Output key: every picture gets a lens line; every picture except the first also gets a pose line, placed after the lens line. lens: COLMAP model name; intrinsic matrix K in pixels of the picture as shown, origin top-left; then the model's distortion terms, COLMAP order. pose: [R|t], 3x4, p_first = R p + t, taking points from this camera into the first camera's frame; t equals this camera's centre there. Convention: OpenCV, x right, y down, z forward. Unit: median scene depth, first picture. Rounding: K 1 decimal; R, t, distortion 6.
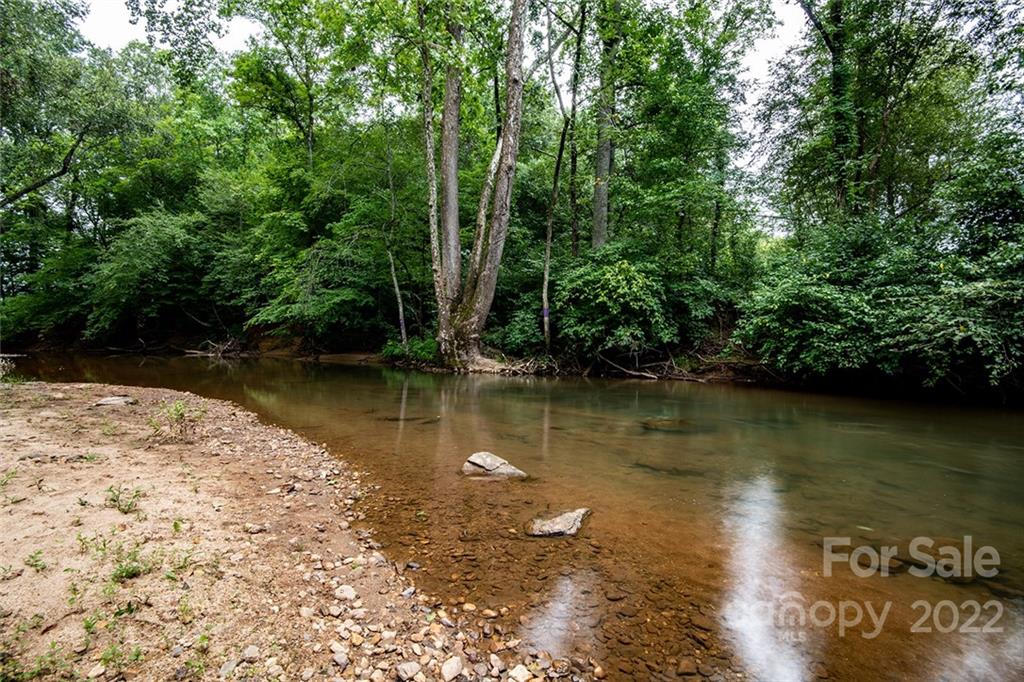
lens RADIAL K [[471.3, 0, 512.0], [0, 471.3, 341.0], [0, 0, 1]] dist [-0.021731, -0.010678]
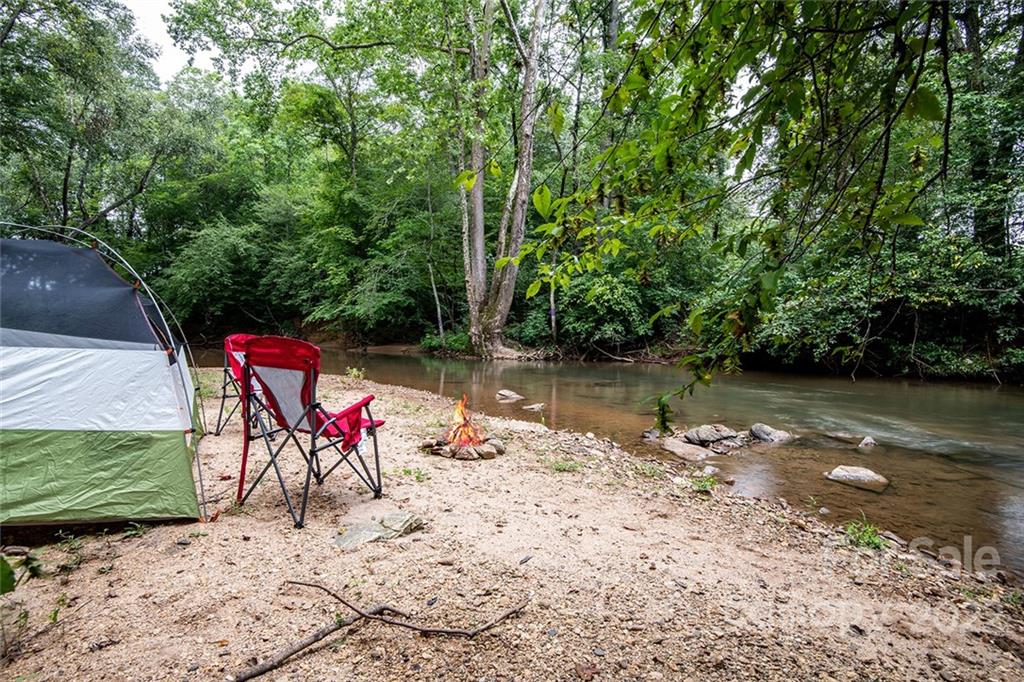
lens RADIAL K [[487.1, 0, 509.1], [0, 487.1, 340.3], [0, 0, 1]] dist [-0.013840, -0.020649]
pose [[0.998622, -0.007793, -0.051904, 0.019563], [0.008725, 0.999804, 0.017753, -0.007720], [0.051756, -0.018181, 0.998494, -0.318825]]
